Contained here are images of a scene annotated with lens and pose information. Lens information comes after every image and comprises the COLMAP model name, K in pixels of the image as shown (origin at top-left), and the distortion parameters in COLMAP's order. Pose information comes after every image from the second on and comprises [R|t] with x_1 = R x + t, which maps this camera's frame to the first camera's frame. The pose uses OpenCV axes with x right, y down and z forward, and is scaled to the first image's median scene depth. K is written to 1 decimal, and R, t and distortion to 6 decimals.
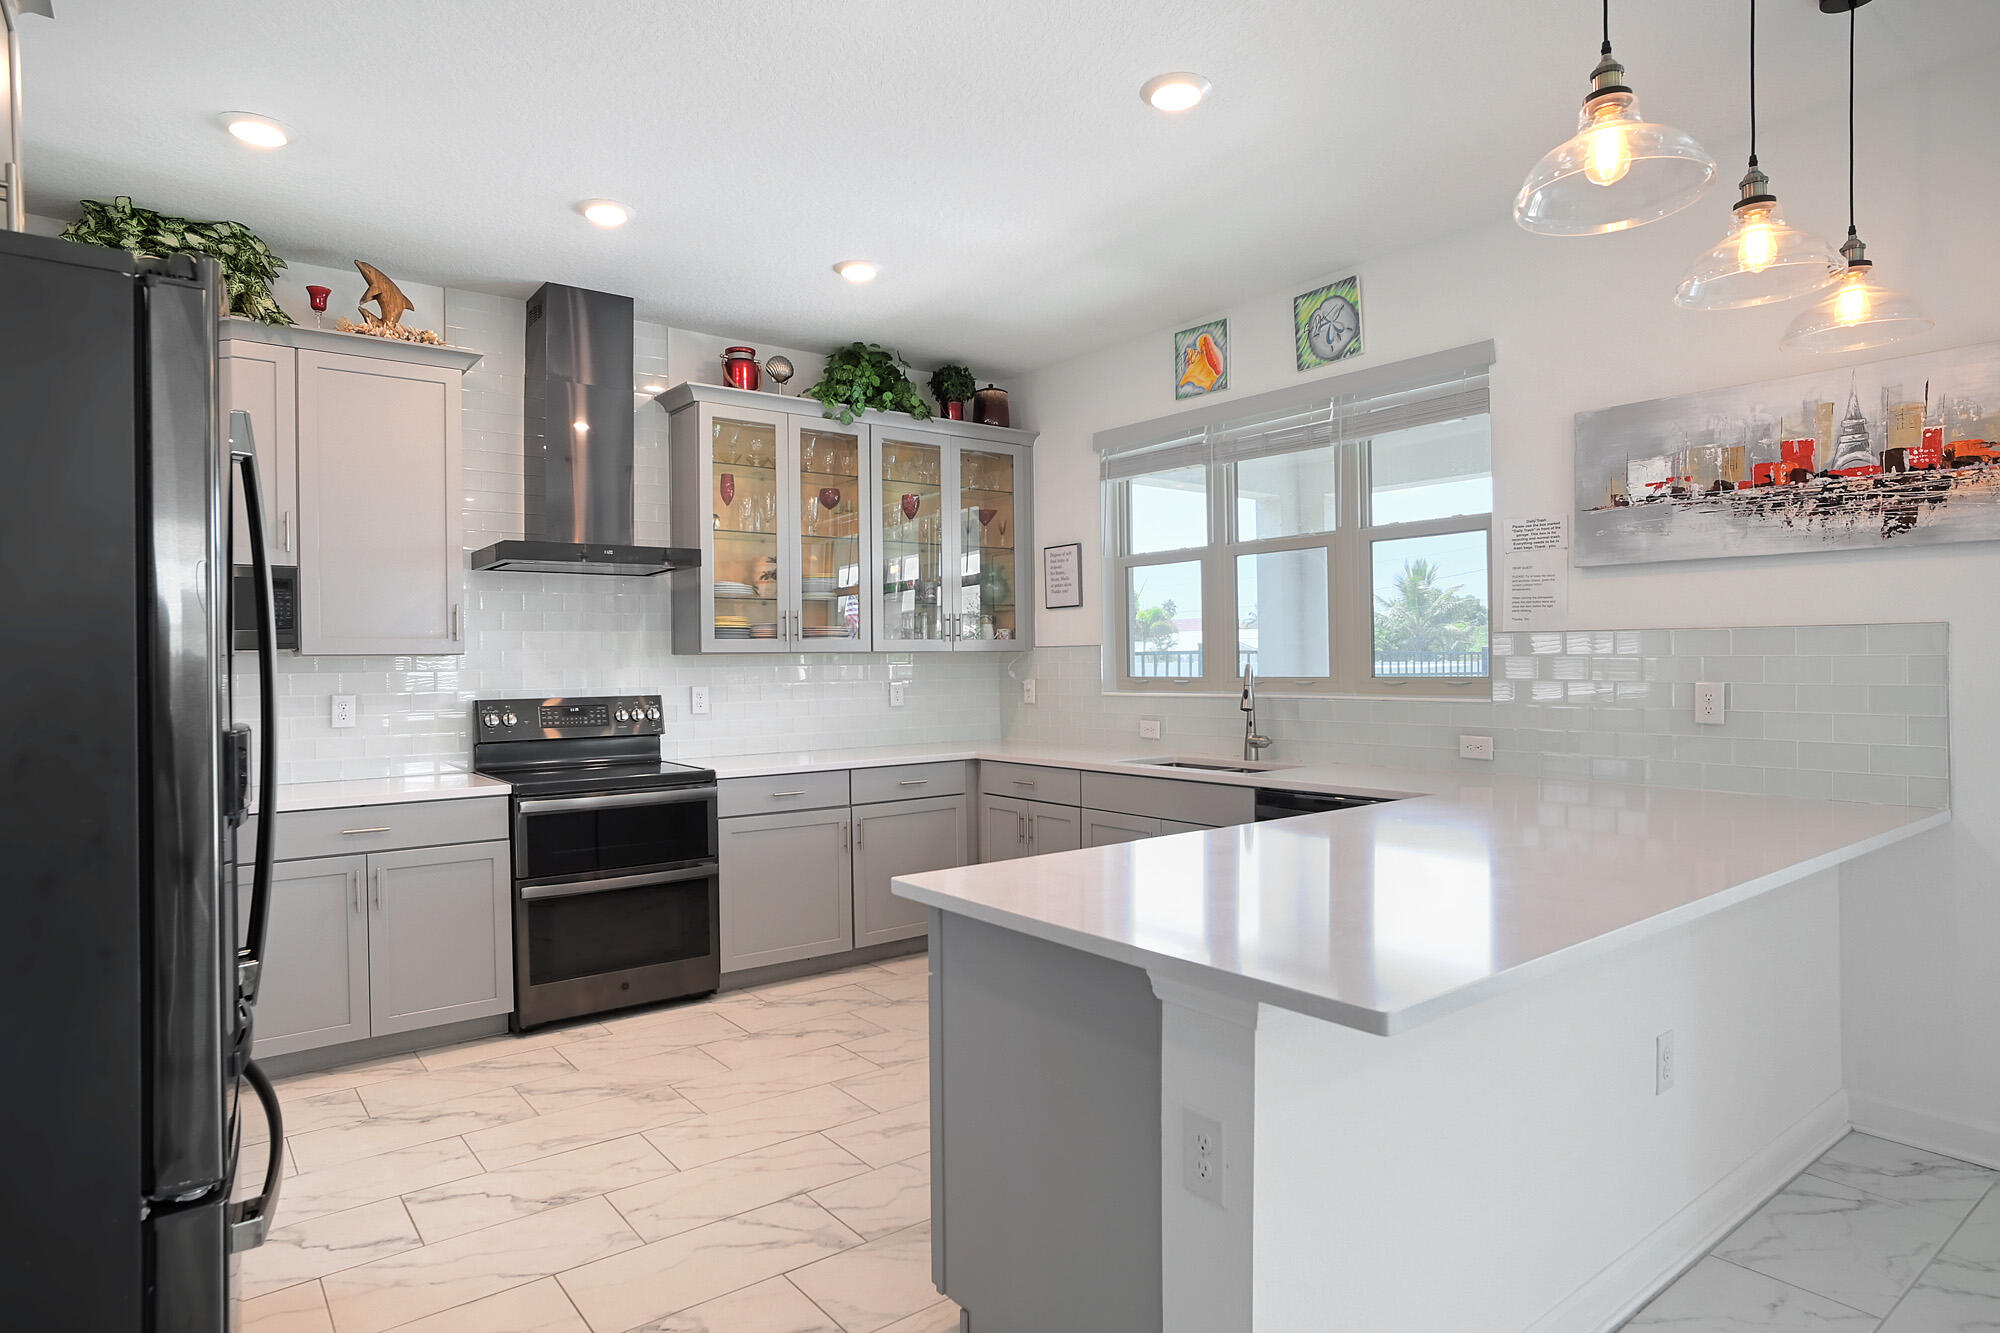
lens RADIAL K [[1091.7, 0, 973.4], [0, 1091.7, 665.1], [0, 0, 1]] dist [-0.062053, 0.040628]
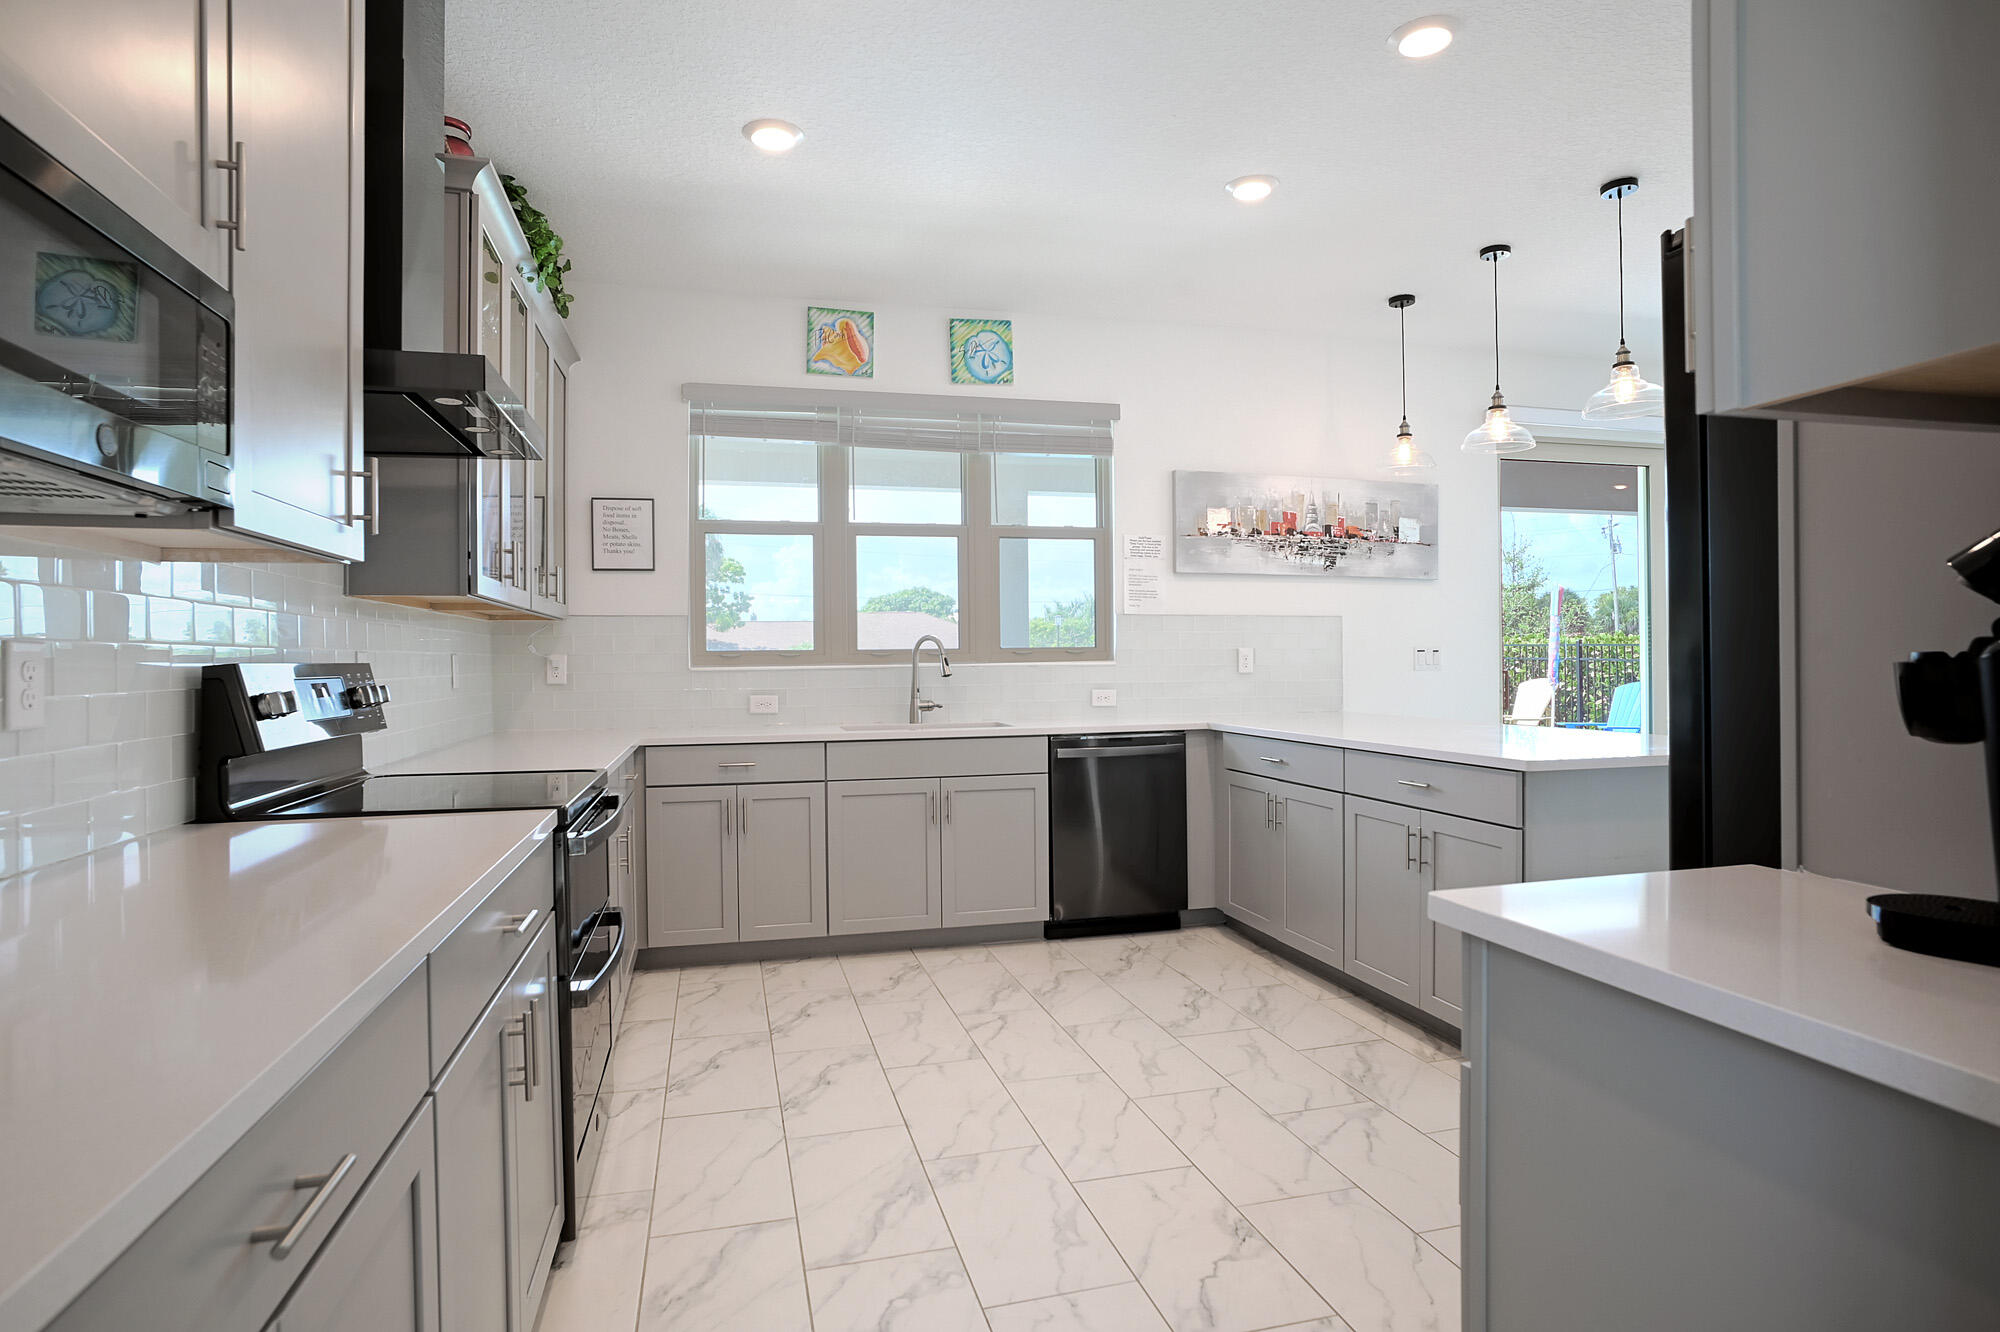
lens RADIAL K [[1091.7, 0, 973.4], [0, 1091.7, 664.6], [0, 0, 1]] dist [-0.062053, 0.040628]
pose [[0.396302, 0.006063, 0.918100, -0.962441], [0.007116, 0.999928, -0.009675, 0.051401], [-0.918093, 0.010367, 0.396230, 0.666857]]
